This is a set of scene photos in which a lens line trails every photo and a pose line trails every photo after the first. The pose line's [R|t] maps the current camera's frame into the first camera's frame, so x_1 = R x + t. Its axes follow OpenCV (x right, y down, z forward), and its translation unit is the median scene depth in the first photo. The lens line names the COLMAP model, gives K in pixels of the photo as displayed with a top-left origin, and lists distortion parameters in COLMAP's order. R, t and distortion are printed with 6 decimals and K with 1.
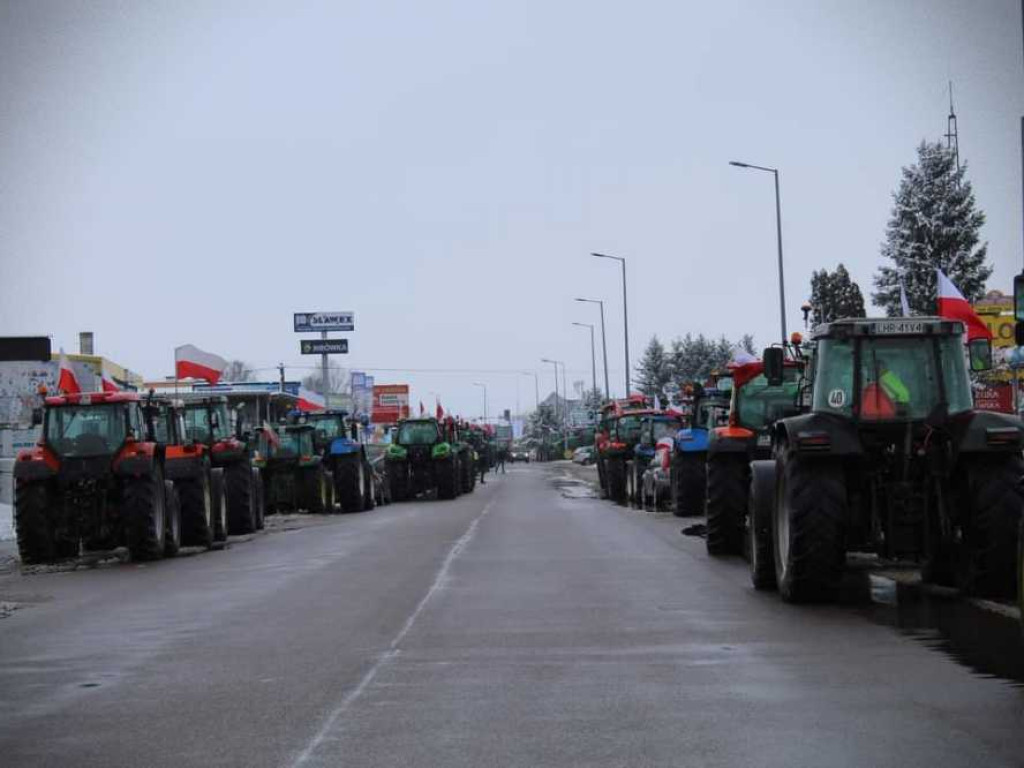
lens RADIAL K [[2566.0, 0, 512.0], [0, 2566.0, 384.0], [0, 0, 1]] dist [0.169068, 0.027231]
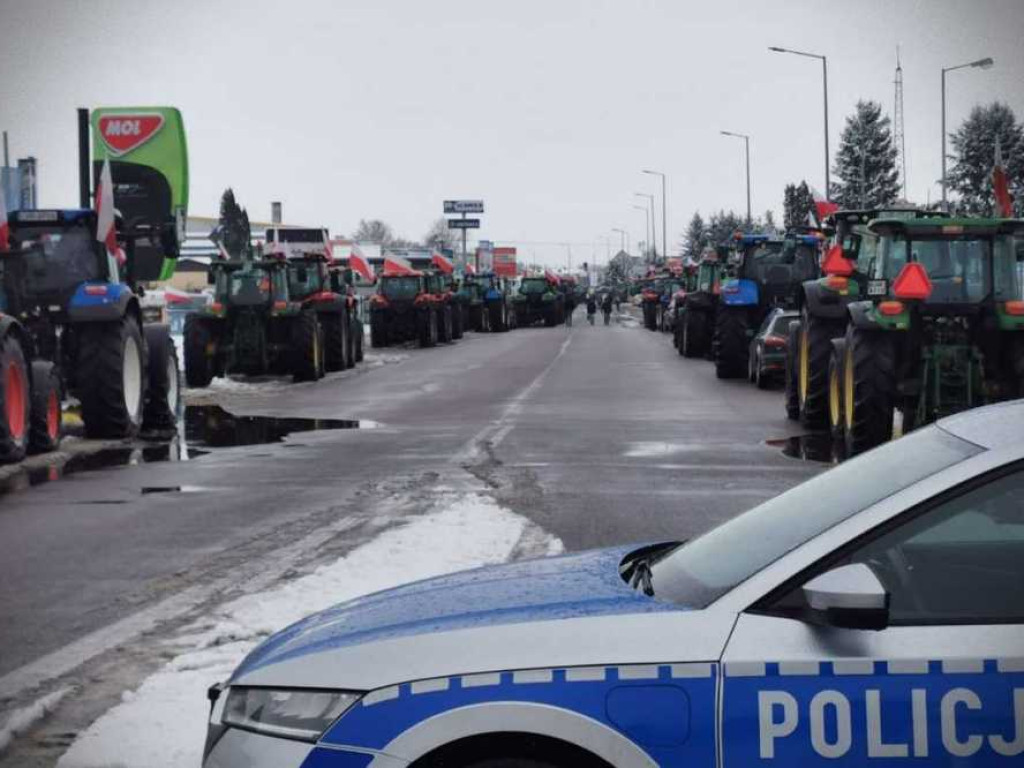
lens RADIAL K [[2566.0, 0, 512.0], [0, 2566.0, 384.0], [0, 0, 1]] dist [0.169068, 0.027231]
pose [[0.999421, 0.018041, -0.028831, -0.001239], [-0.016193, 0.997876, 0.063094, -0.018869], [0.029908, -0.062591, 0.997591, -0.557391]]
